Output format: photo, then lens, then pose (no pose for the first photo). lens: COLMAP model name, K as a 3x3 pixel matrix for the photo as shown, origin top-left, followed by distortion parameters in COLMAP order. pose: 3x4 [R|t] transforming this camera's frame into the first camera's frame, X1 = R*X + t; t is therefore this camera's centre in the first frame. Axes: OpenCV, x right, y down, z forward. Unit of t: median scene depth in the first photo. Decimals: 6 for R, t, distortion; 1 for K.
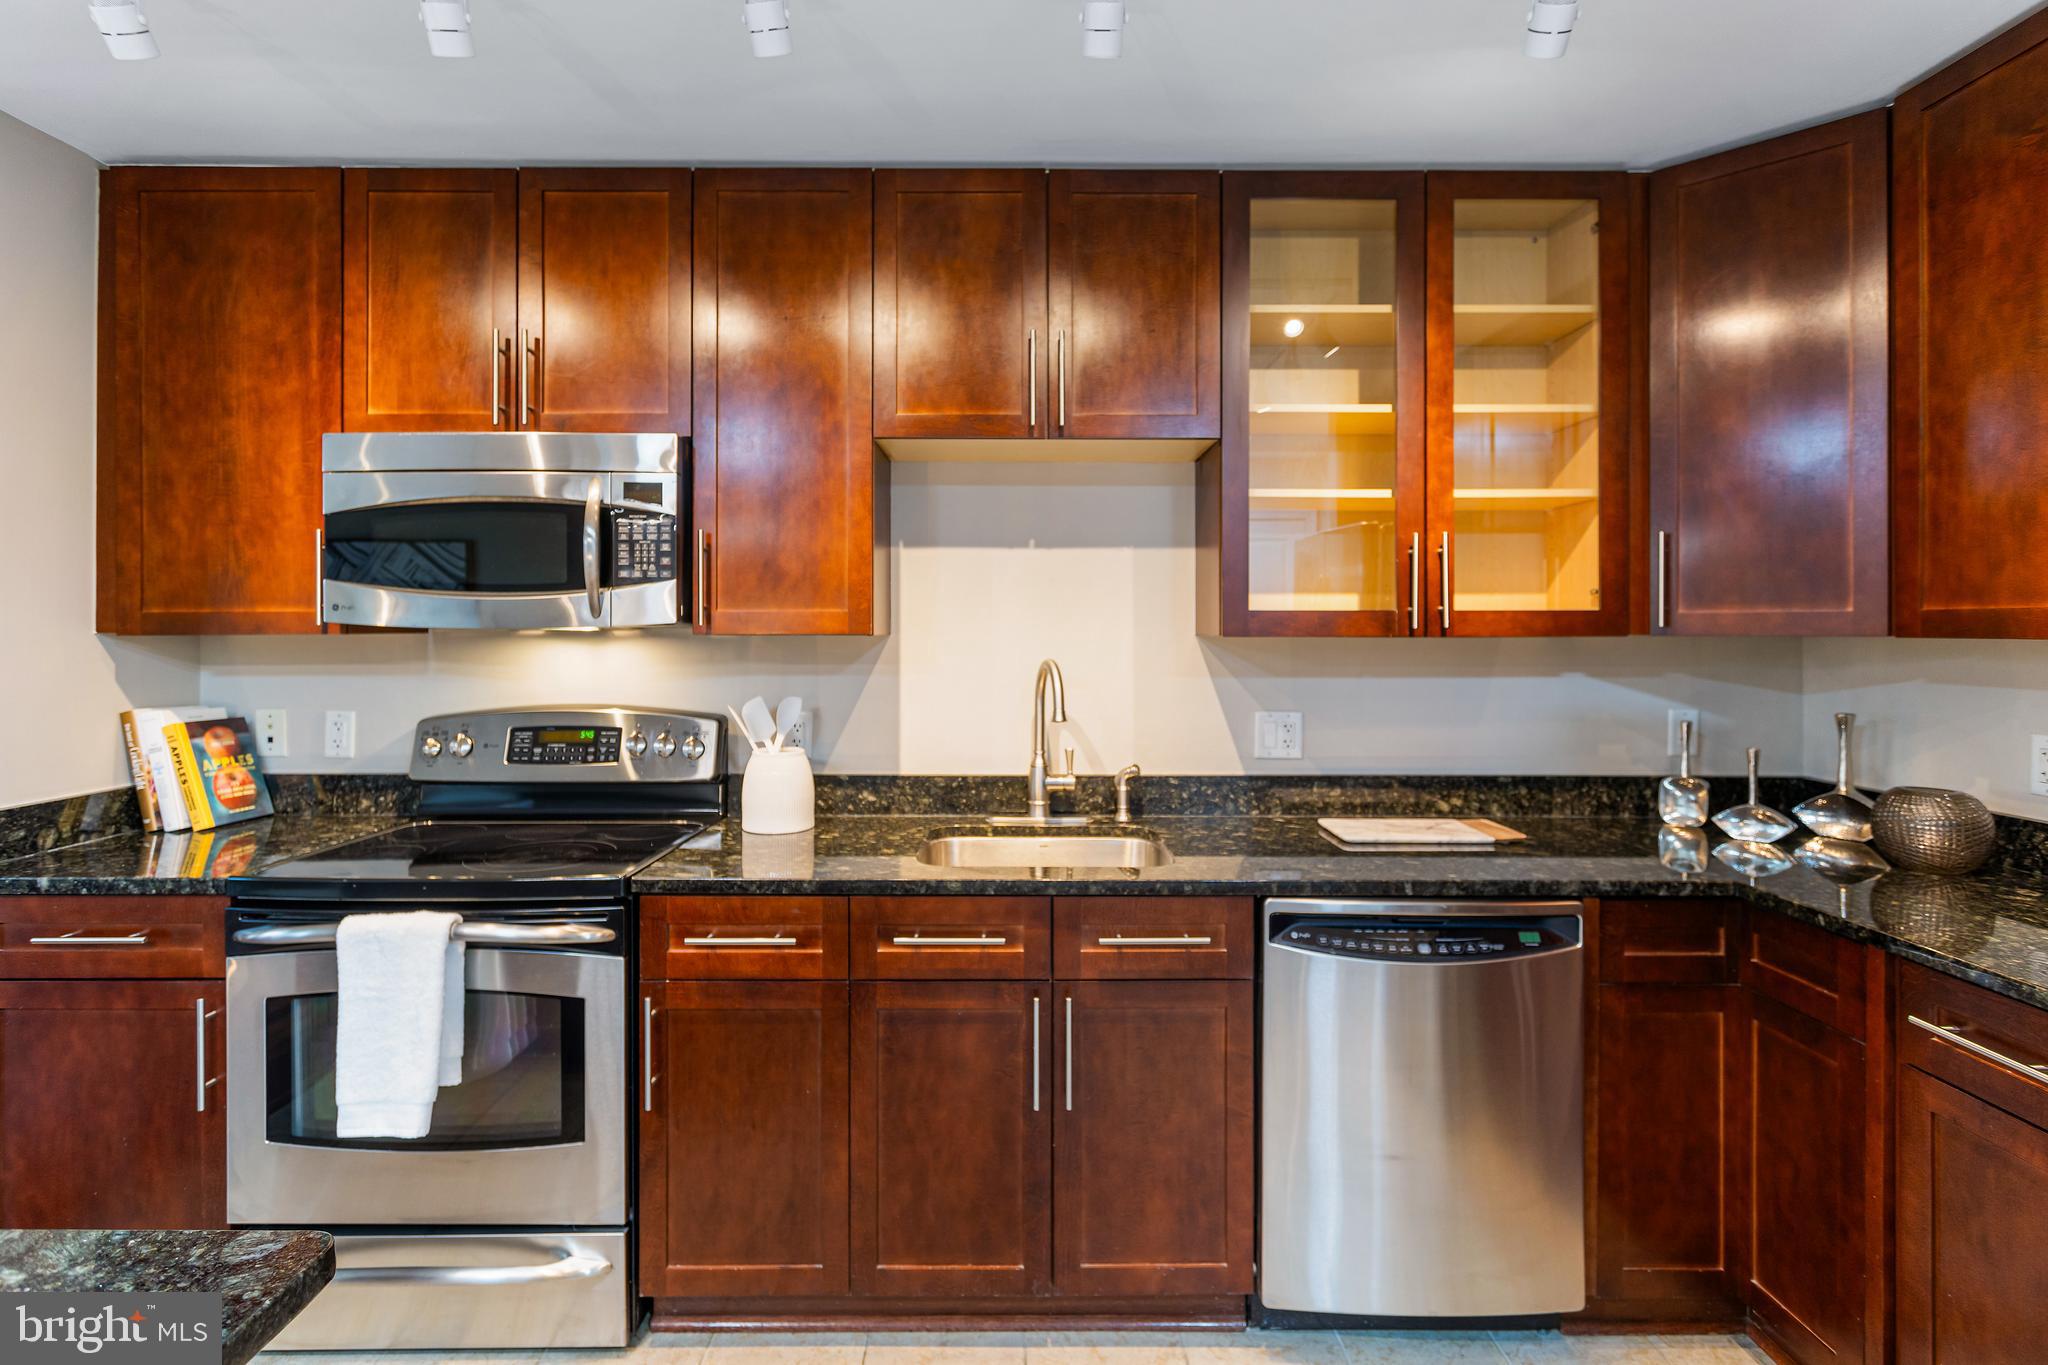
lens RADIAL K [[979.3, 0, 1010.2], [0, 979.3, 637.2], [0, 0, 1]] dist [-0.007463, 0.004427]
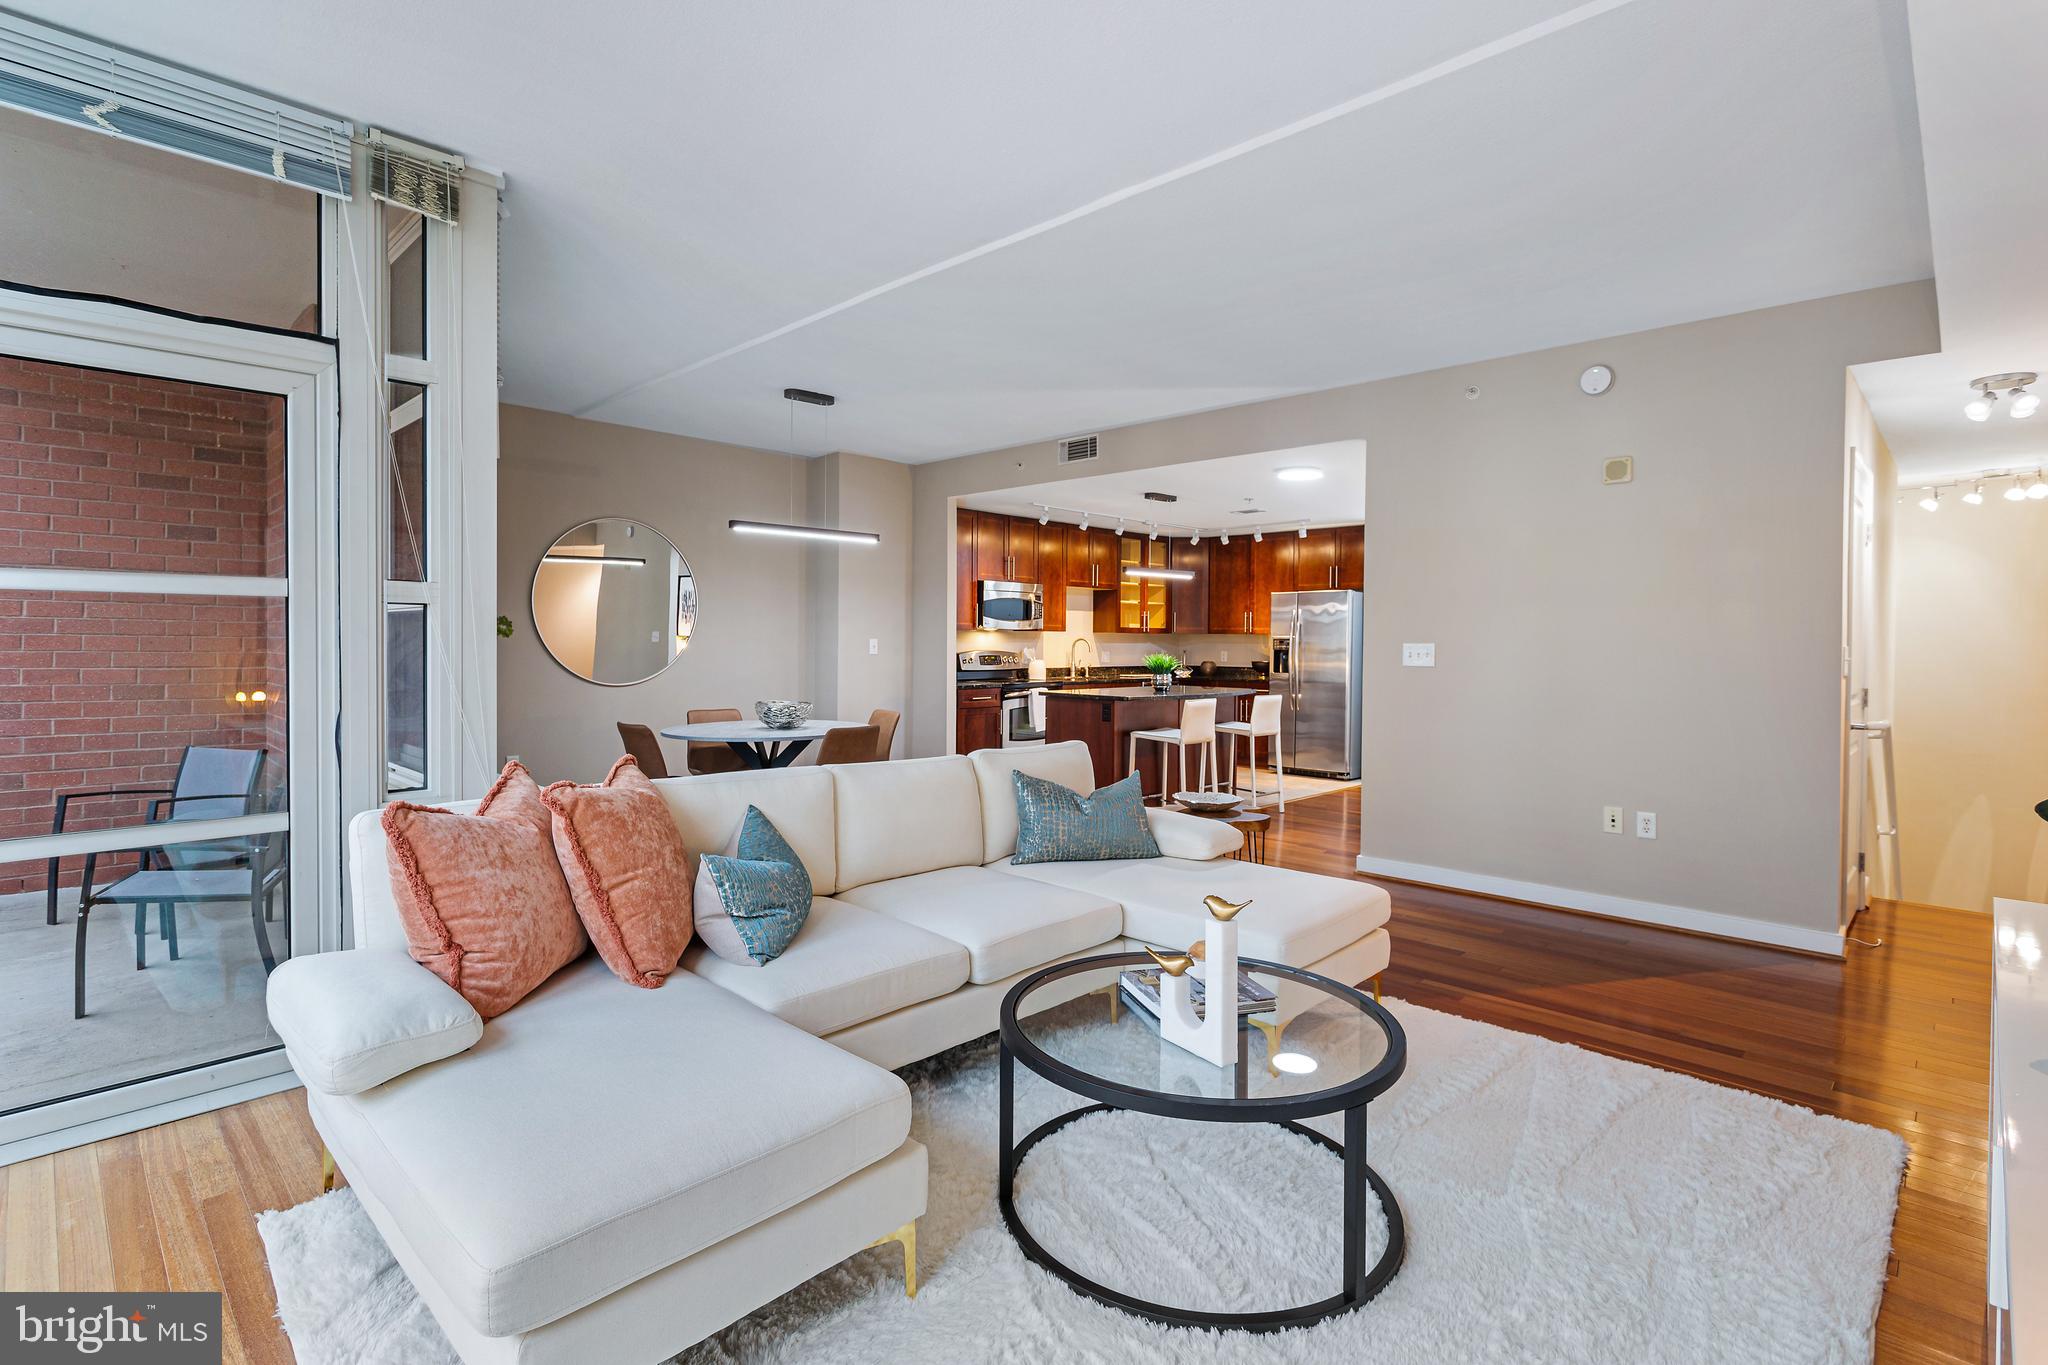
lens RADIAL K [[979.3, 0, 998.8], [0, 979.3, 656.4], [0, 0, 1]] dist [-0.007463, 0.004427]
pose [[0.708457, -0.006955, 0.705720, -3.383754], [-0.005668, 0.999863, 0.015544, 0.040892], [-0.705732, -0.015012, 0.708320, -1.840798]]
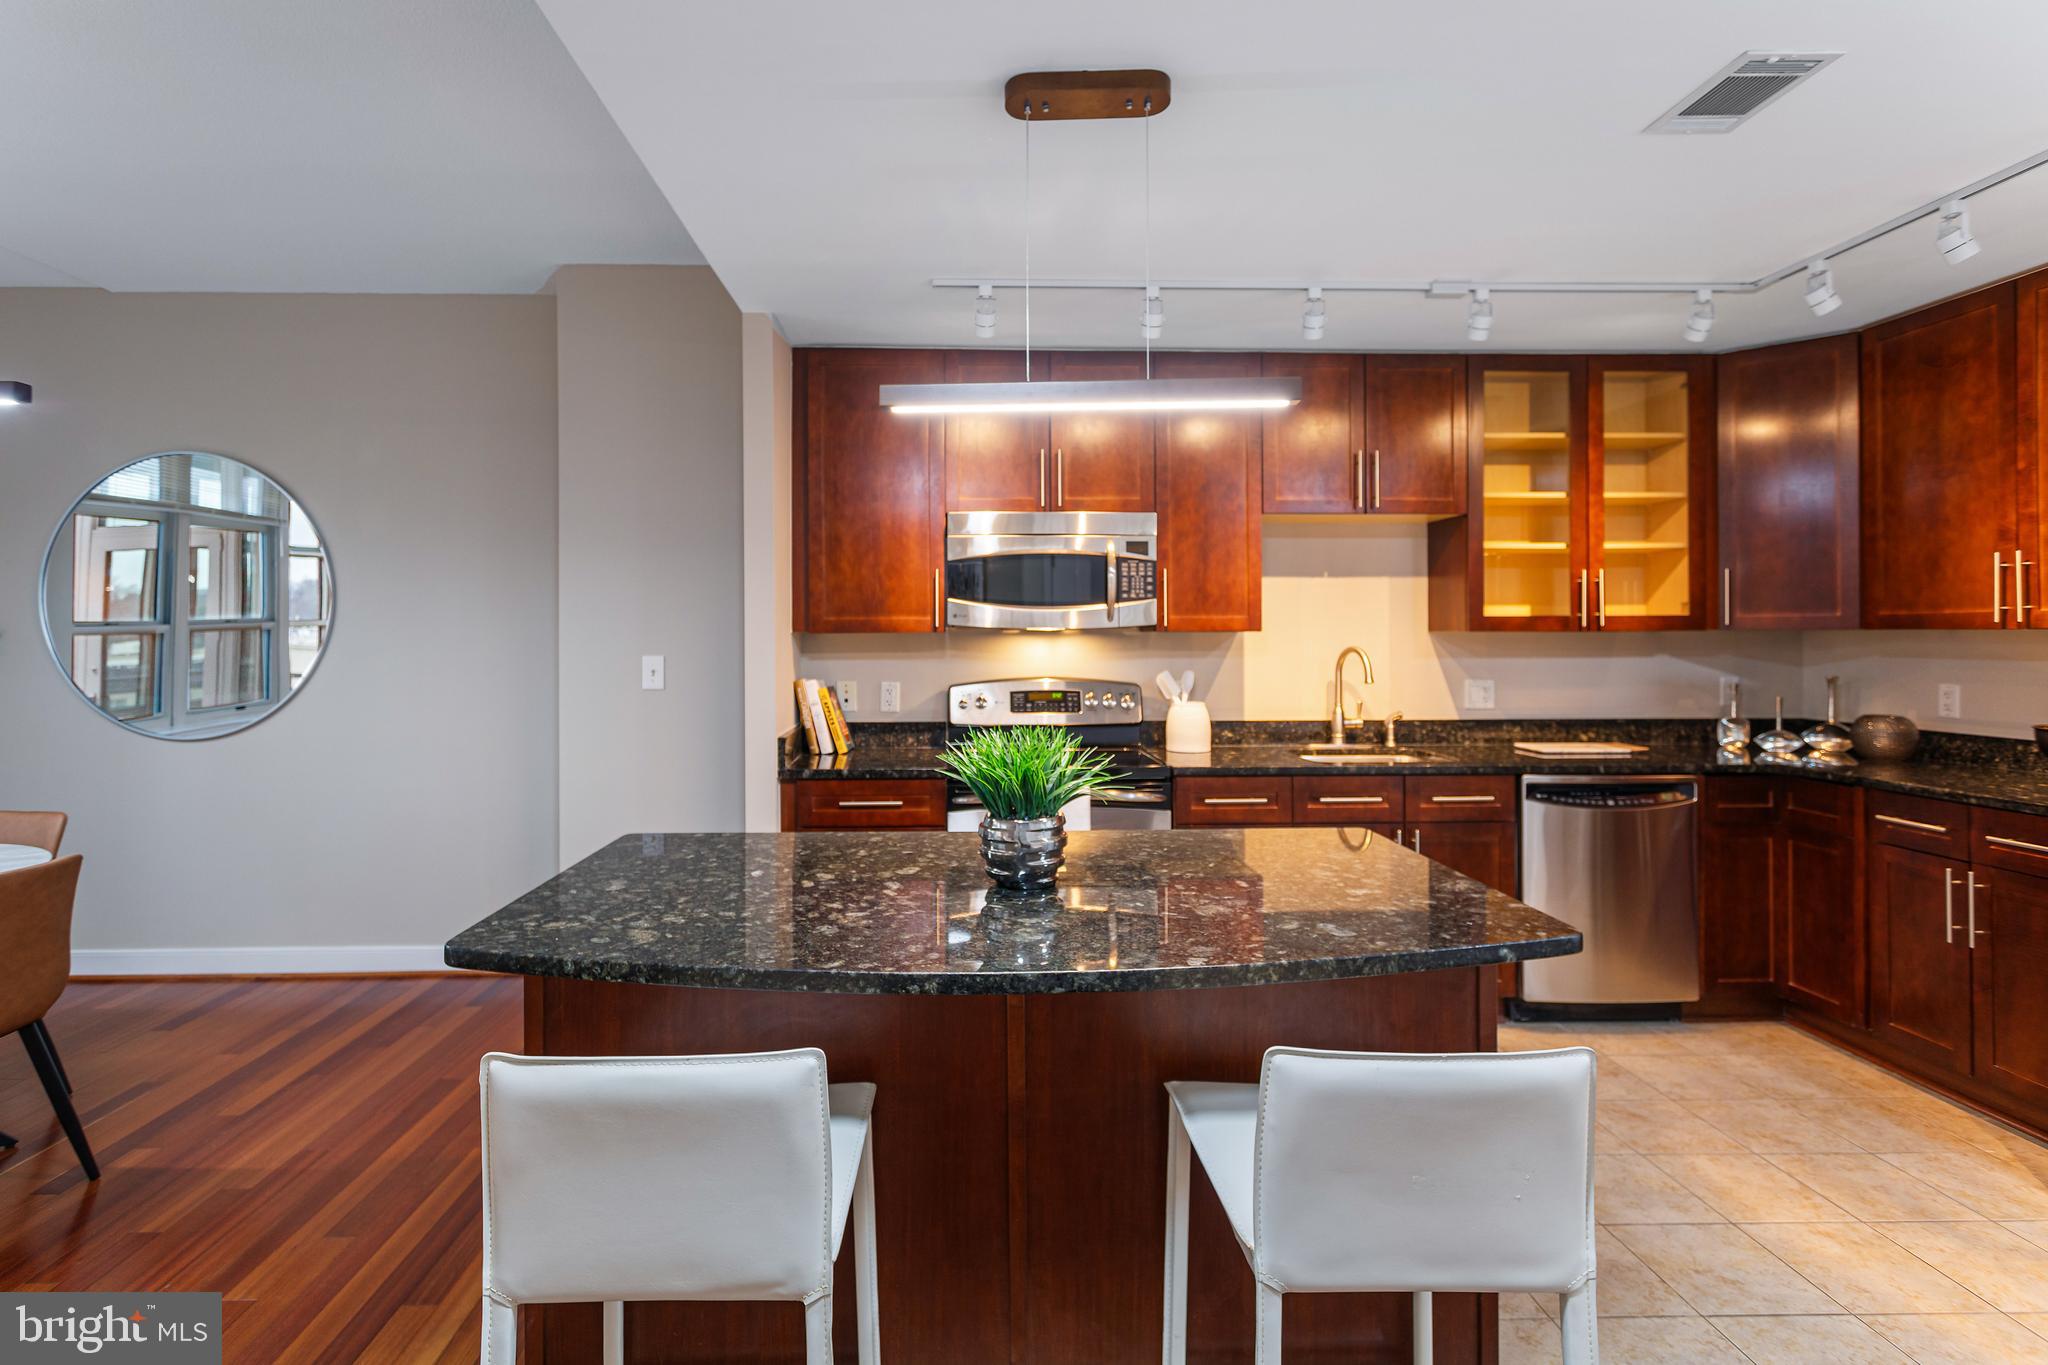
lens RADIAL K [[979.3, 0, 984.5], [0, 979.3, 643.4], [0, 0, 1]] dist [-0.007463, 0.004427]
pose [[0.999763, -0.004115, 0.021363, -0.652533], [0.004136, 0.999991, -0.000939, 0.017730], [-0.021358, 0.001027, 0.999771, -0.662074]]
